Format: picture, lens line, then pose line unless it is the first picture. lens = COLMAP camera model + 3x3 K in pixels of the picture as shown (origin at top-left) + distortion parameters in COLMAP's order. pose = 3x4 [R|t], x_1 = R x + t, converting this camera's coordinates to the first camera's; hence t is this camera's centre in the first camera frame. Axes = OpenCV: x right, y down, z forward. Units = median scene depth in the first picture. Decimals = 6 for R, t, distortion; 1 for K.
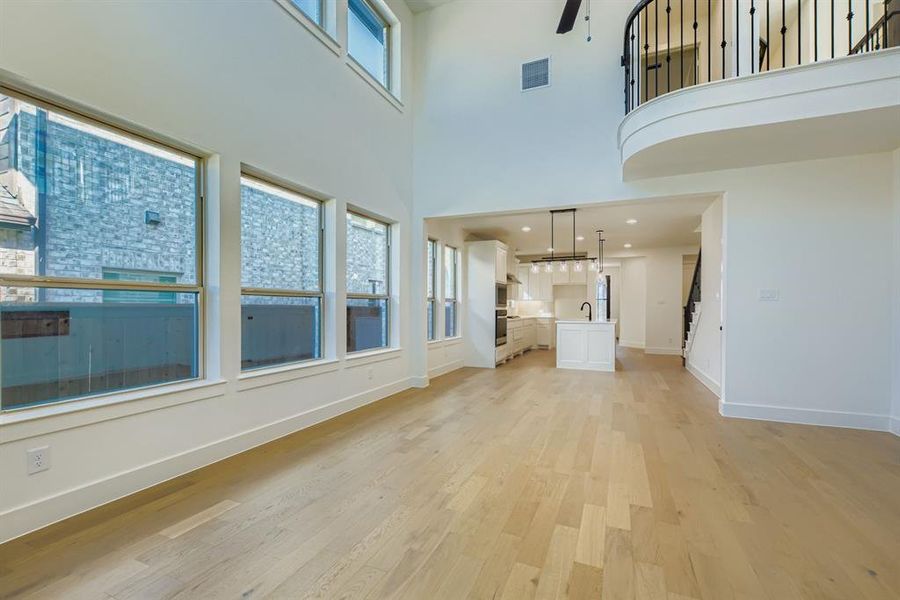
lens RADIAL K [[409.8, 0, 446.9], [0, 409.8, 303.9], [0, 0, 1]] dist [0.009080, 0.000932]
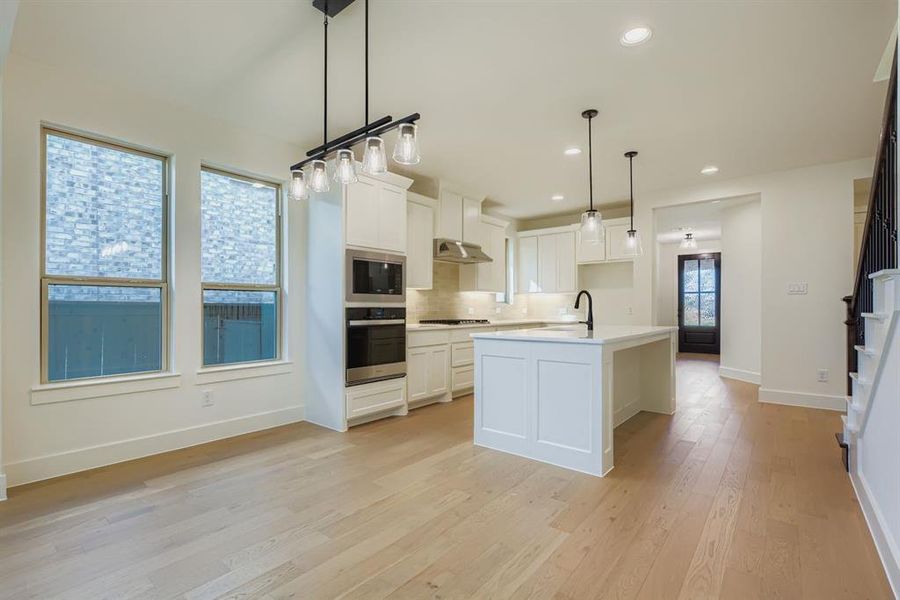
lens RADIAL K [[409.8, 0, 441.7], [0, 409.8, 307.9], [0, 0, 1]] dist [0.009080, 0.000932]
pose [[0.957133, -0.000576, -0.289650, 0.332828], [0.003837, 0.999935, 0.010692, 0.009269], [0.289625, -0.011345, 0.957073, 0.540405]]
